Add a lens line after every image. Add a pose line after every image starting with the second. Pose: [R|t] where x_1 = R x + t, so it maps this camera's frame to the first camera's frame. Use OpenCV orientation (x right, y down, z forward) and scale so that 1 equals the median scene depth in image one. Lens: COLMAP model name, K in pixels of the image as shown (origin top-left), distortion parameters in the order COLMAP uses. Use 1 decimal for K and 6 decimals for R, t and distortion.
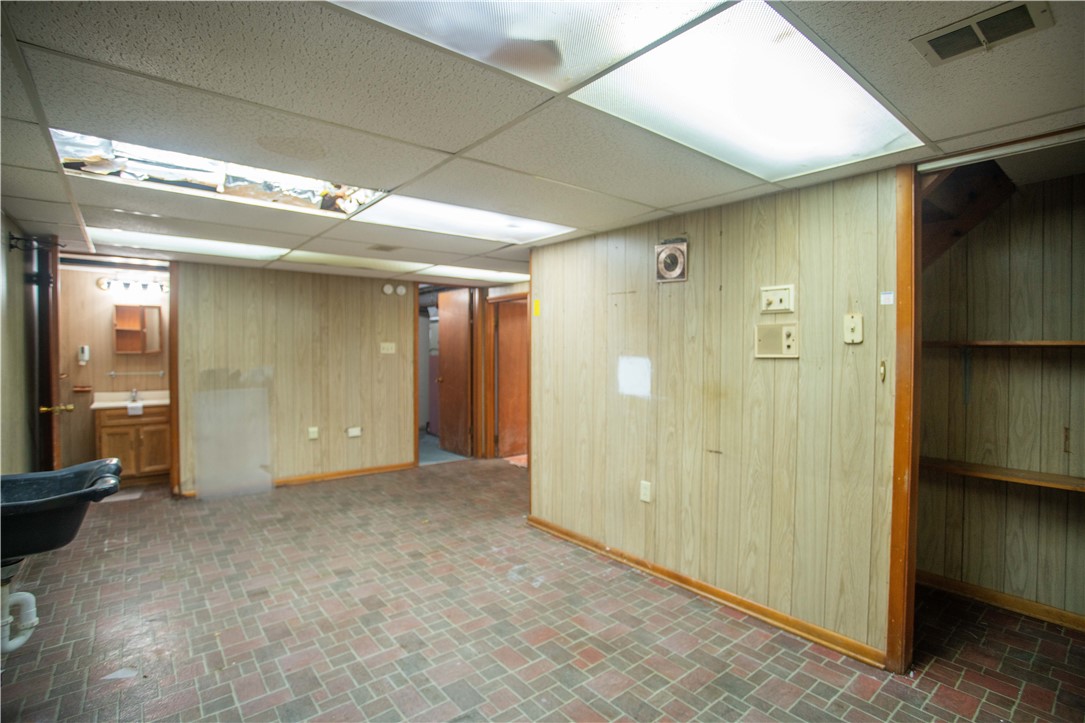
lens RADIAL K [[519.5, 0, 545.3], [0, 519.5, 359.3], [0, 0, 1]] dist [-0.001767, -0.000162]
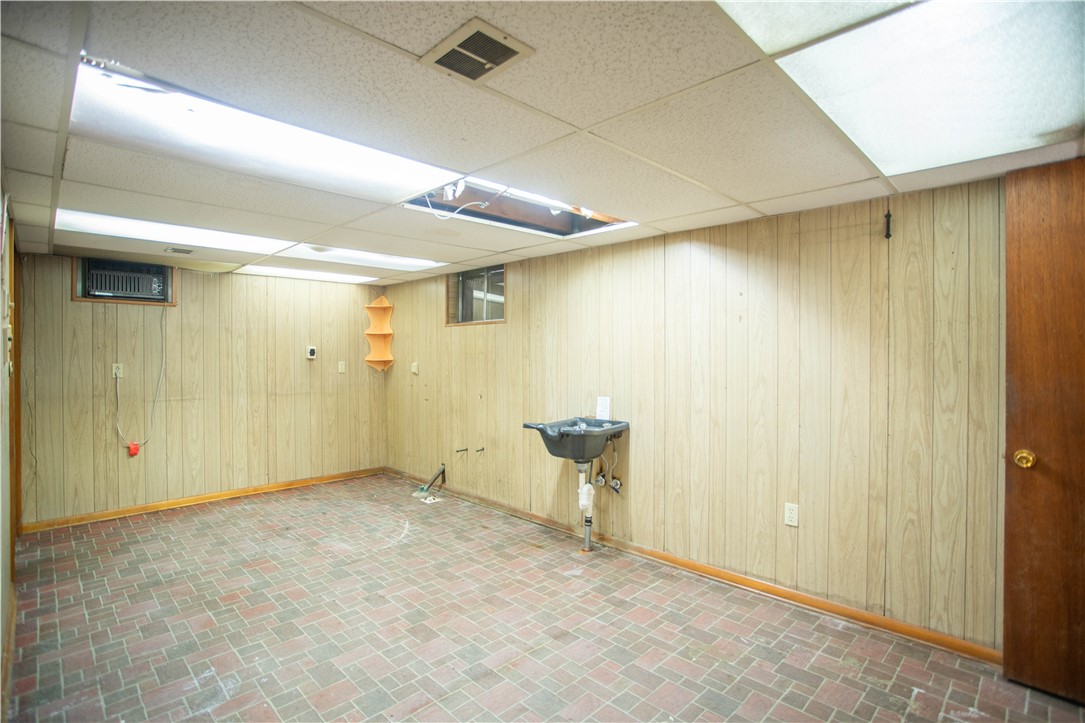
lens RADIAL K [[519.5, 0, 538.9], [0, 519.5, 358.5], [0, 0, 1]] dist [-0.001767, -0.000162]
pose [[-0.995918, 0.011480, -0.089531, -0.494510], [0.009283, 0.999646, 0.024917, -0.034181], [0.089785, 0.023984, -0.995672, 2.057140]]
